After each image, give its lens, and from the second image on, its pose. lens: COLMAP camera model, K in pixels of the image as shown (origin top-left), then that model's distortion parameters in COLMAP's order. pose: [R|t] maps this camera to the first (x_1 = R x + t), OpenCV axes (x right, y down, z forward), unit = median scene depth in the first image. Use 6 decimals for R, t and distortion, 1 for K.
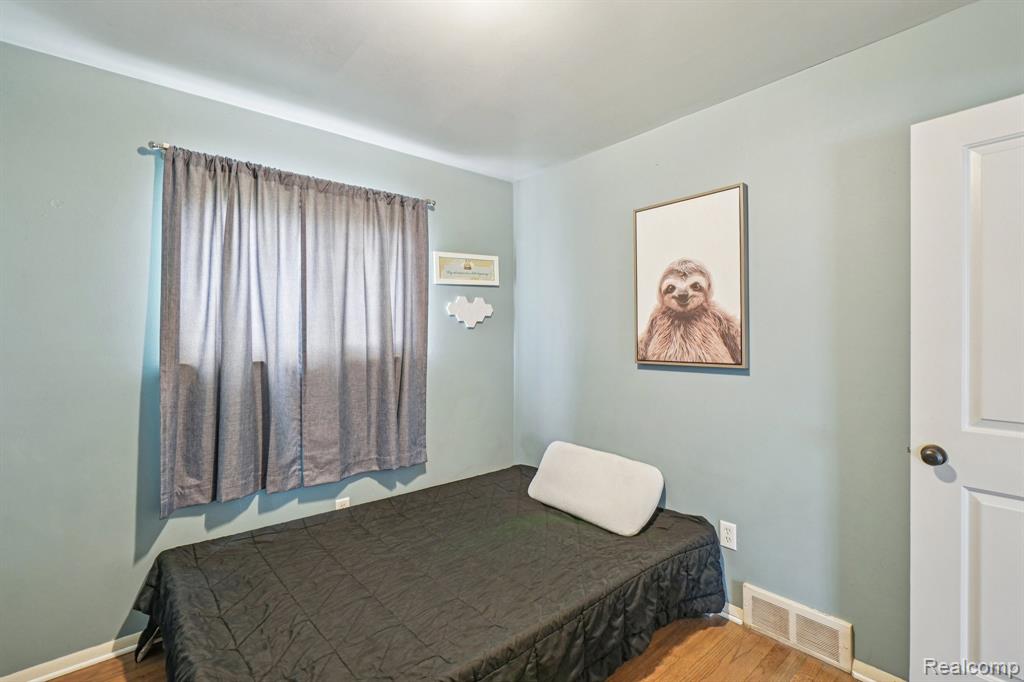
lens RADIAL K [[458.6, 0, 516.0], [0, 458.6, 335.8], [0, 0, 1]] dist [-0.000851, -0.000009]
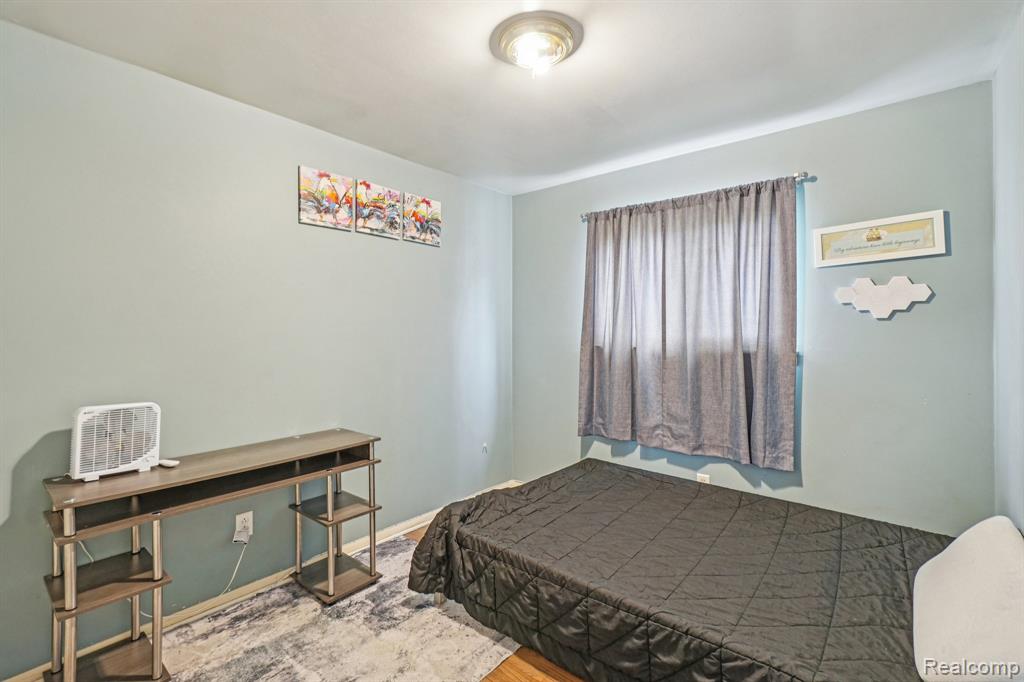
lens RADIAL K [[458.6, 0, 516.0], [0, 458.6, 335.8], [0, 0, 1]] dist [-0.000851, -0.000009]
pose [[0.167493, 0.014457, -0.985767, 0.652277], [-0.007572, 0.999882, 0.013377, 0.005631], [0.985844, 0.005224, 0.167582, 0.364403]]
